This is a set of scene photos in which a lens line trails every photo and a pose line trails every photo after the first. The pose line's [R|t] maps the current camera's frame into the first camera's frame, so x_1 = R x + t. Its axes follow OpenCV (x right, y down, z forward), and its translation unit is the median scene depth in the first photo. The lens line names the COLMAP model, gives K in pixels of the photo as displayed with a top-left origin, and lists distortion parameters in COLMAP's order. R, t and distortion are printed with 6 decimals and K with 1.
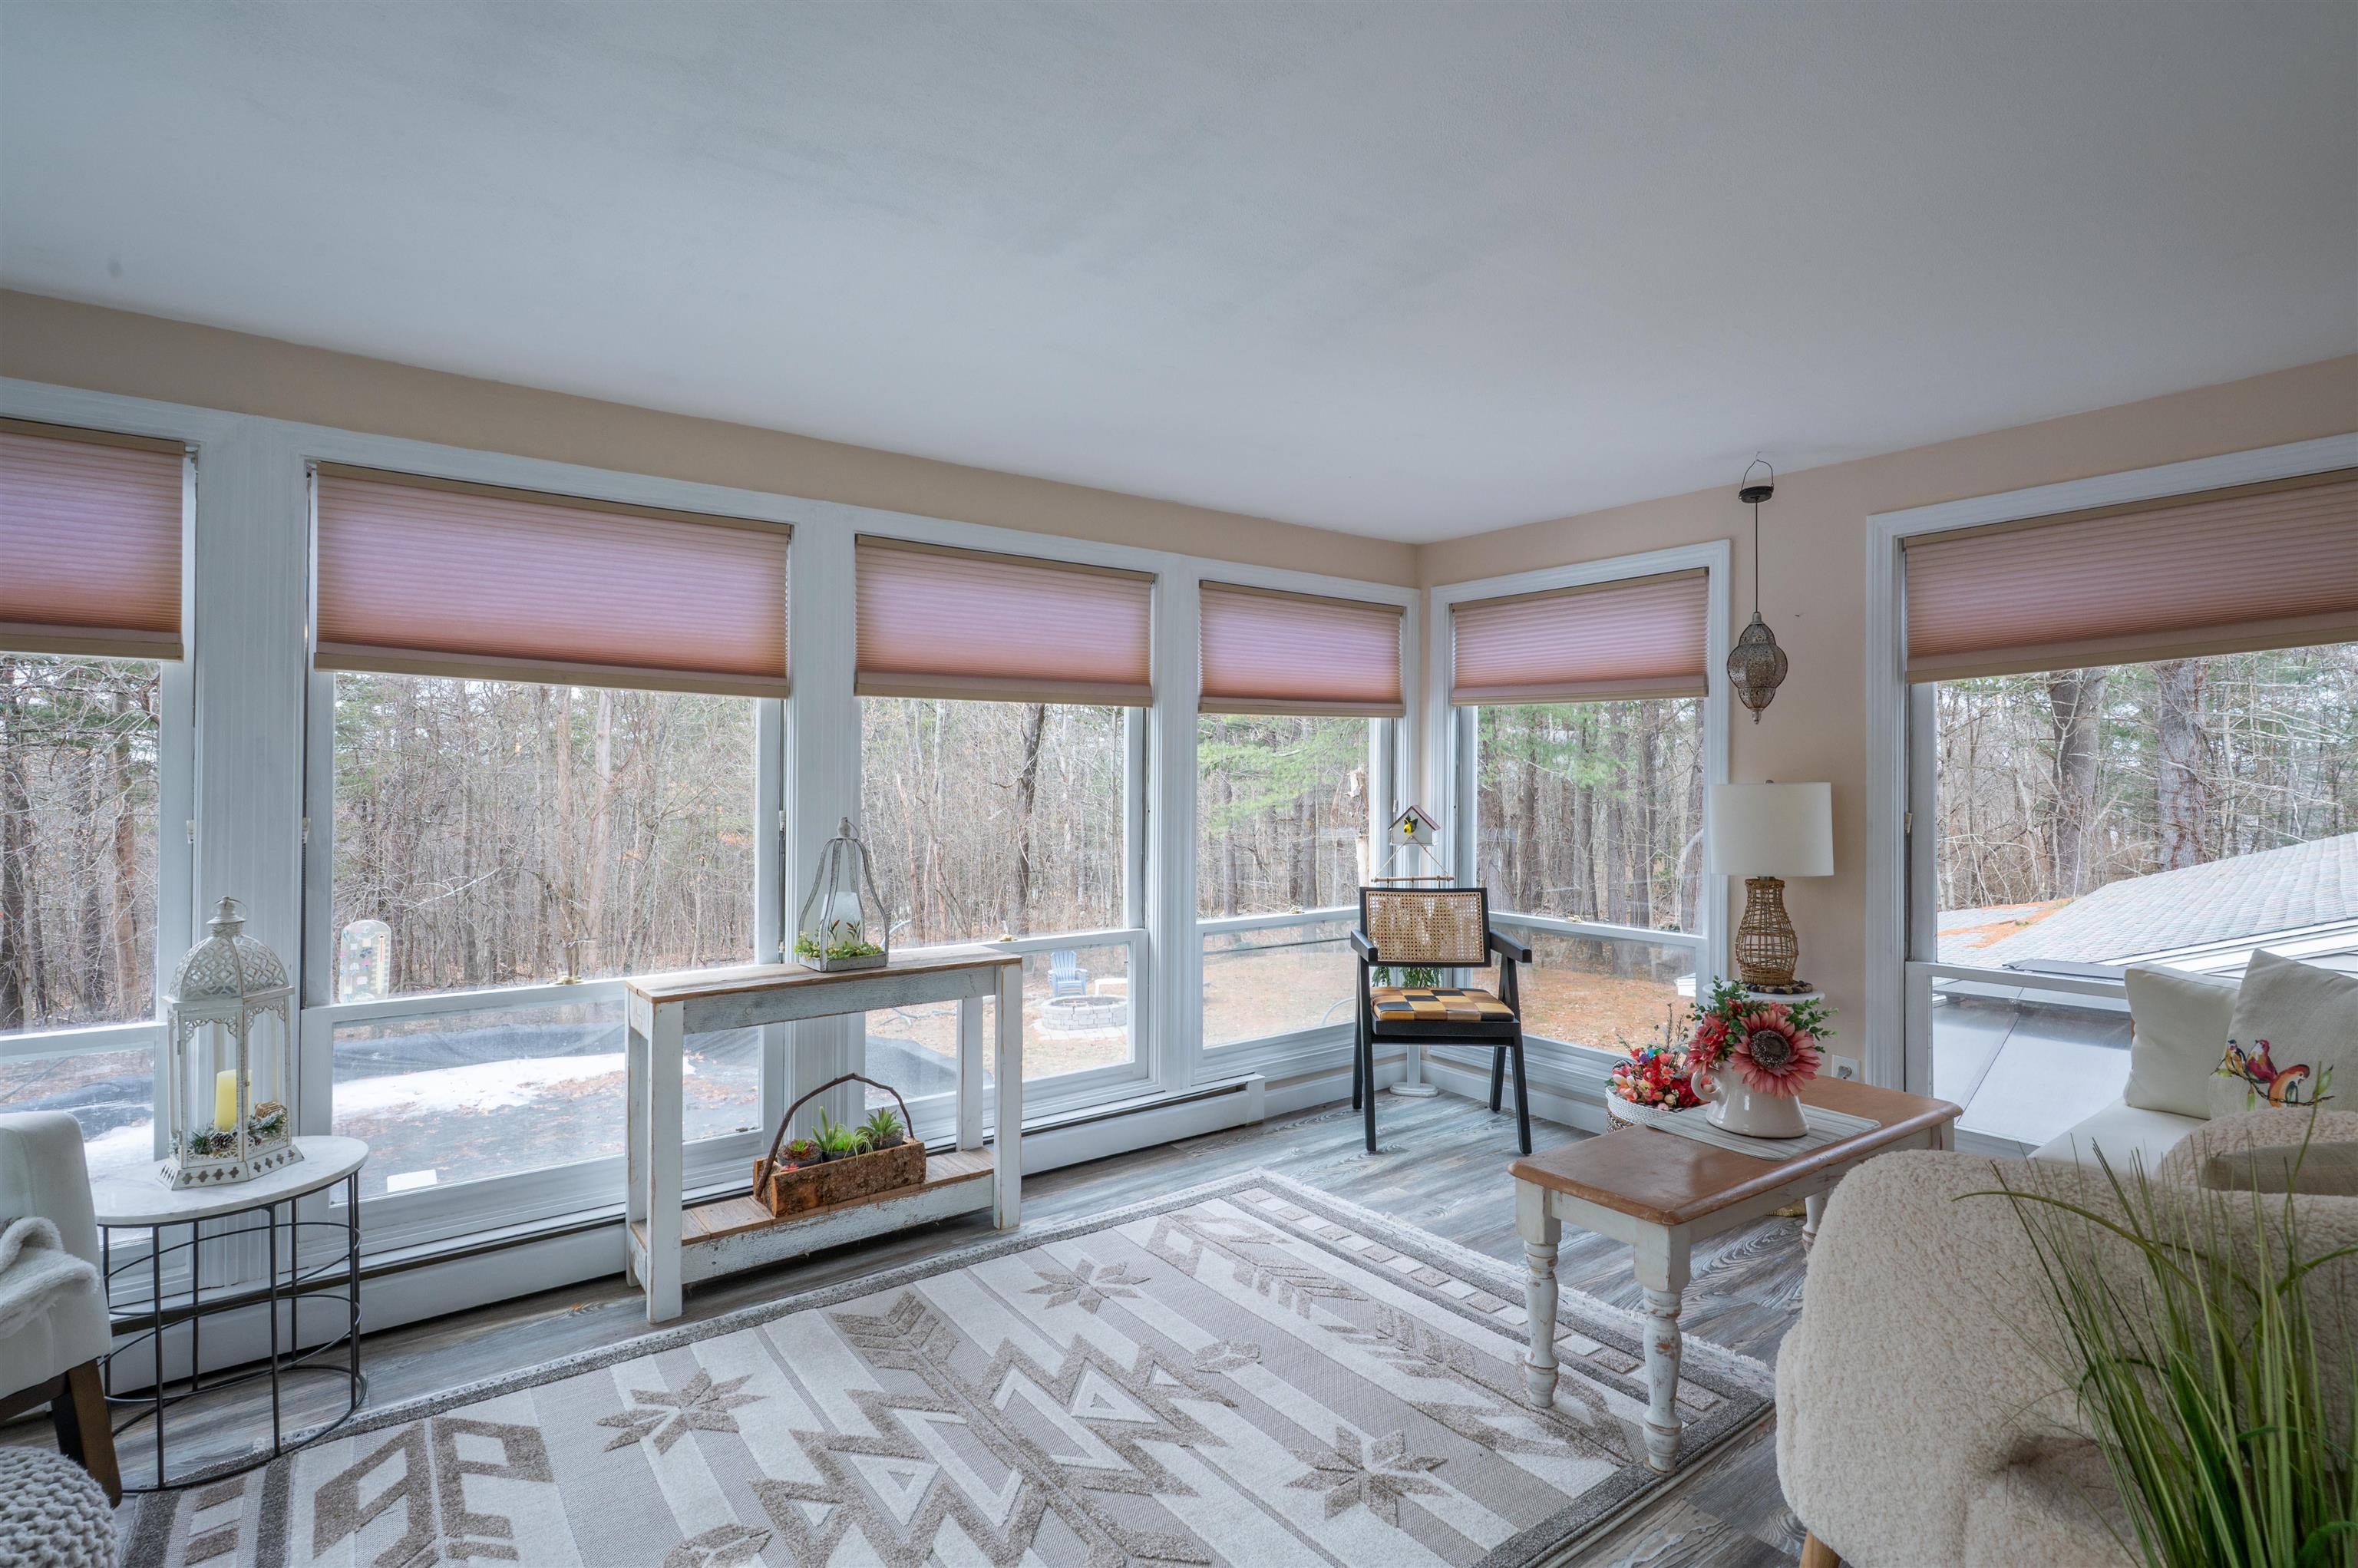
lens RADIAL K [[1161.1, 0, 1182.8], [0, 1161.1, 773.1], [0, 0, 1]] dist [-0.002772, 0.001046]
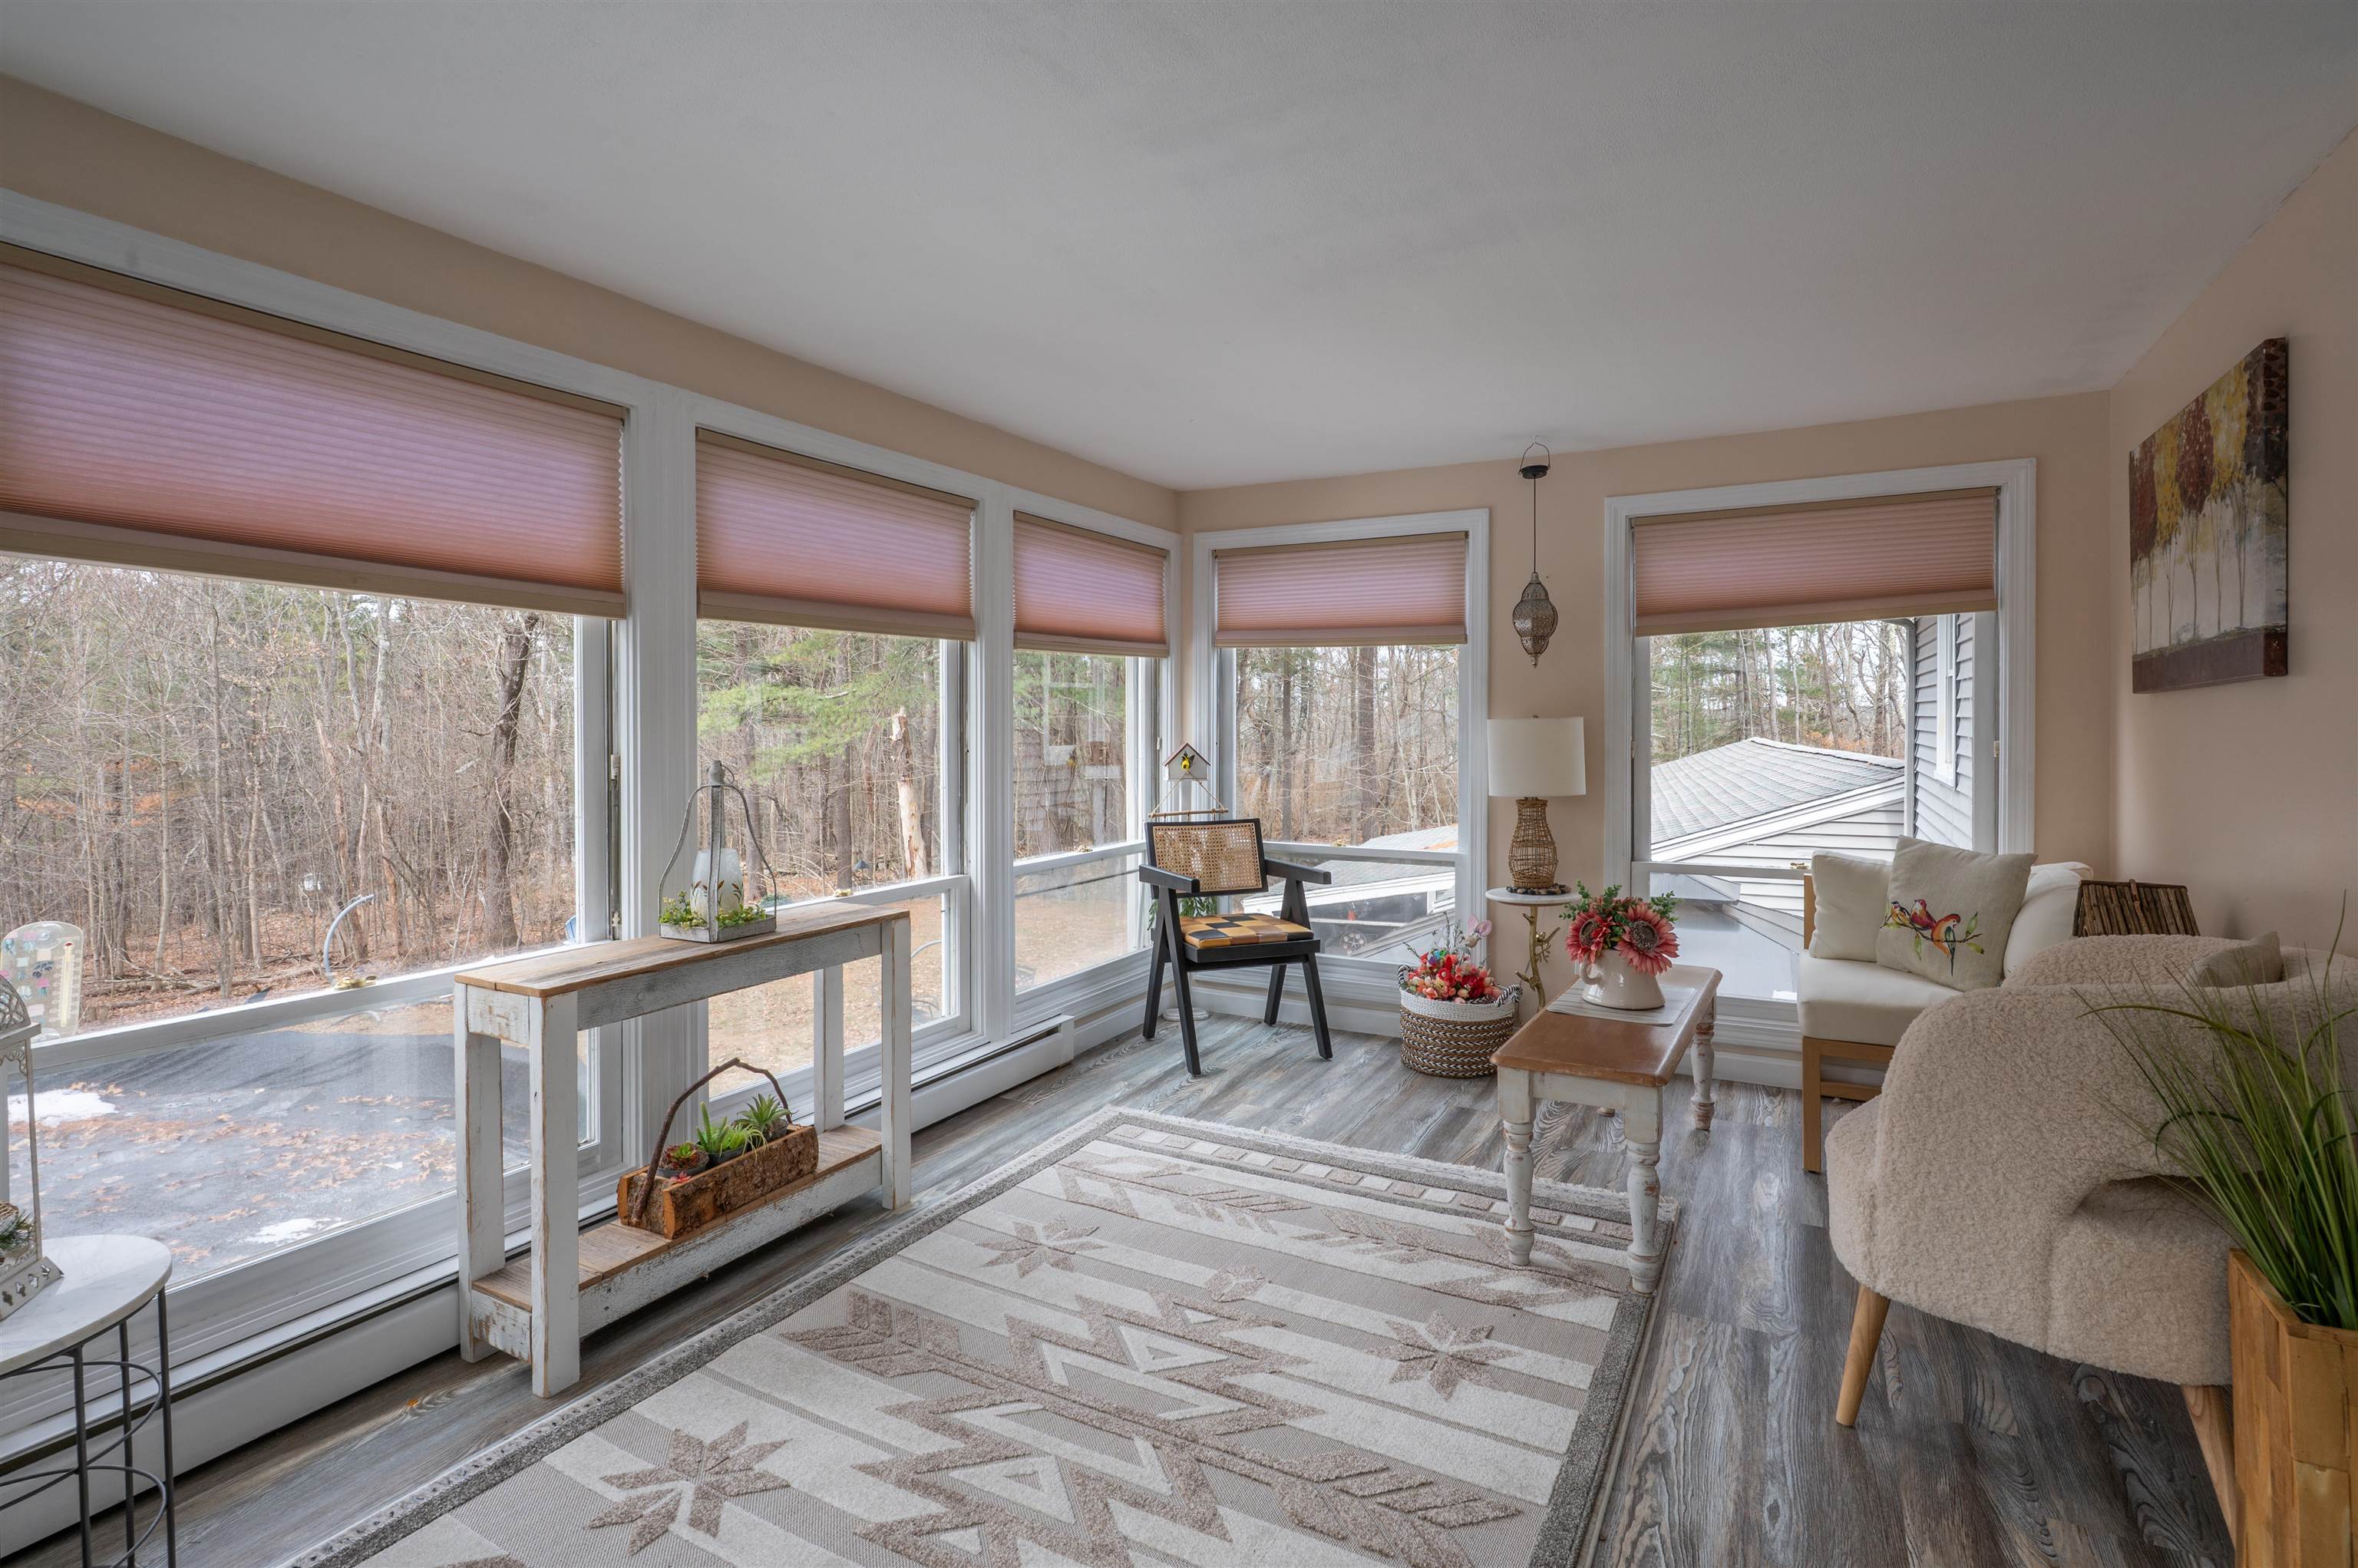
lens RADIAL K [[1146.5, 0, 1201.1], [0, 1146.5, 738.2], [0, 0, 1]] dist [-0.002131, 0.000685]
pose [[0.908199, -0.010524, 0.418407, -0.318940], [0.002875, 0.999817, 0.018908, 0.006799], [-0.418529, -0.015969, 0.908063, 0.089256]]
